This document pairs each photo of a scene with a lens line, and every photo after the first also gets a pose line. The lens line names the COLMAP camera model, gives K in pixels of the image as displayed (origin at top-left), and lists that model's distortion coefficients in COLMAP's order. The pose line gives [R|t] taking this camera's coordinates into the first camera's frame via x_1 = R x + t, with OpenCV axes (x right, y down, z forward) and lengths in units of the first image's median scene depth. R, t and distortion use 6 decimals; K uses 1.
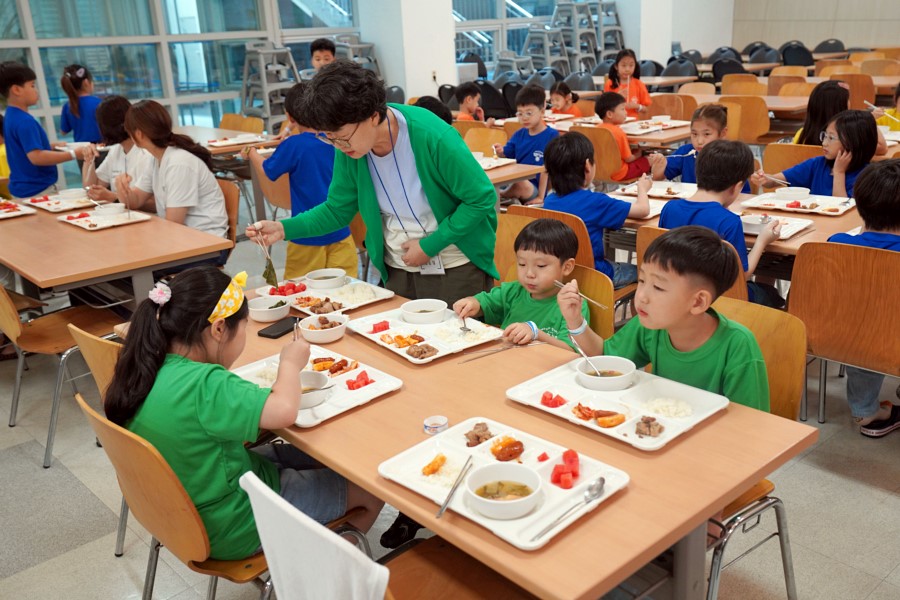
lens RADIAL K [[858.5, 0, 450.0], [0, 858.5, 300.0], [0, 0, 1]] dist [0.052804, 0.042248]
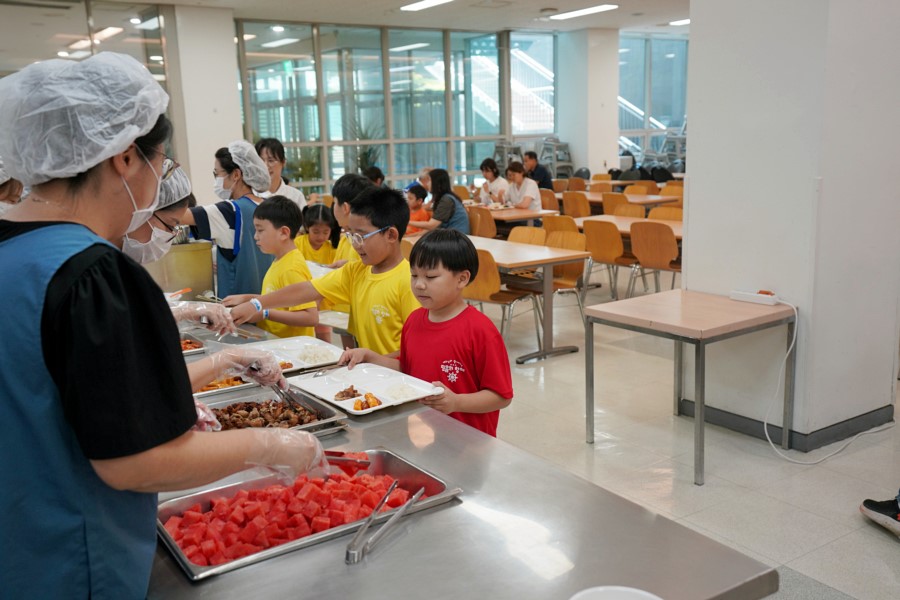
lens RADIAL K [[854.6, 0, 453.5], [0, 854.6, 297.2], [0, 0, 1]] dist [0.059982, 0.012700]
pose [[0.991222, 0.040534, -0.125844, -0.073084], [-0.055063, 0.991930, -0.114208, 0.150978], [0.120199, 0.120135, 0.985454, -0.468035]]
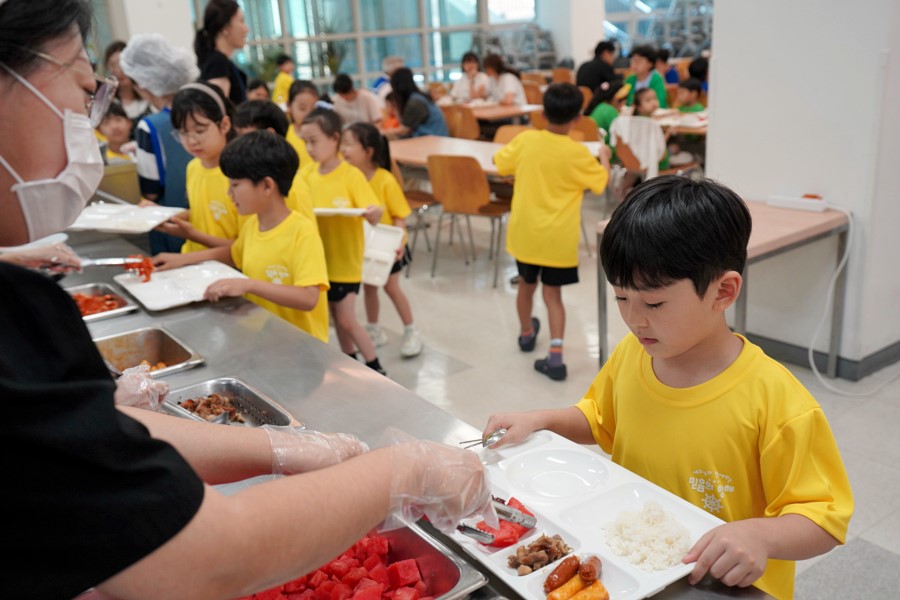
lens RADIAL K [[860.5, 0, 445.6], [0, 860.5, 297.7], [0, 0, 1]] dist [0.057021, 0.029302]
pose [[0.993896, 0.015806, -0.109180, -0.080953], [-0.015984, 0.999872, -0.000757, 0.140485], [0.109154, 0.002497, 0.994022, -0.423048]]
